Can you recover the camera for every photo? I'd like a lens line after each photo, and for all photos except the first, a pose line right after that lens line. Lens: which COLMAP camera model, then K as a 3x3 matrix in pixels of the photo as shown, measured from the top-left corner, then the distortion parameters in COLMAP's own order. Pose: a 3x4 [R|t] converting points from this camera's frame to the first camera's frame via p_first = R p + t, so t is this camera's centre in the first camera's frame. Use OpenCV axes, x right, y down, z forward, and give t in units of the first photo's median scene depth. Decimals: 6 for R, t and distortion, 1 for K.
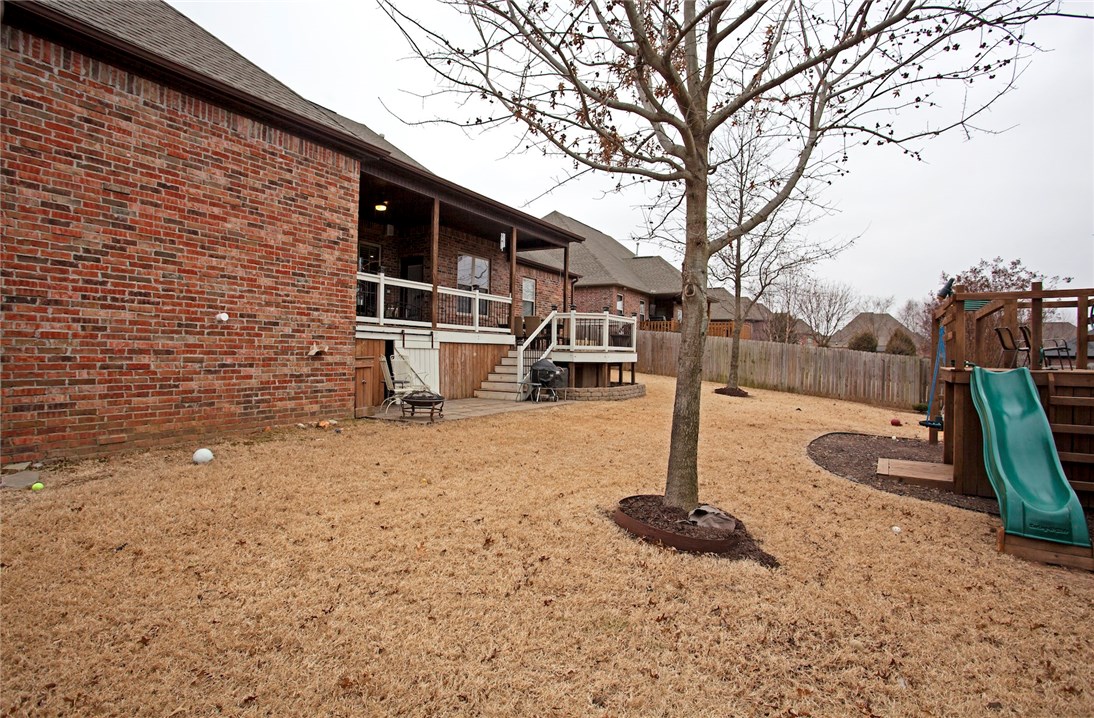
lens RADIAL K [[559.5, 0, 540.1], [0, 559.5, 354.8], [0, 0, 1]] dist [-0.075329, 0.034765]
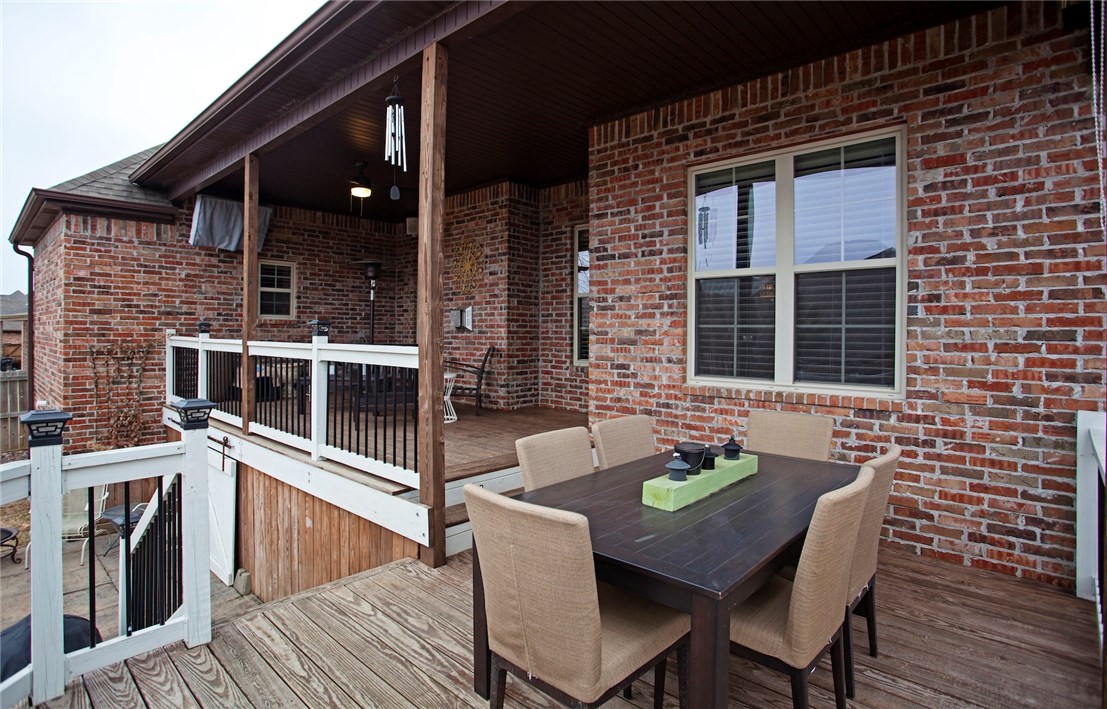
lens RADIAL K [[554.8, 0, 552.9], [0, 554.8, 334.1], [0, 0, 1]] dist [-0.057331, 0.000345]
pose [[-0.206491, -0.016698, -0.978306, 0.196619], [-0.013371, 0.999809, -0.014243, -0.122950], [0.978357, 0.010140, -0.206675, 1.304320]]
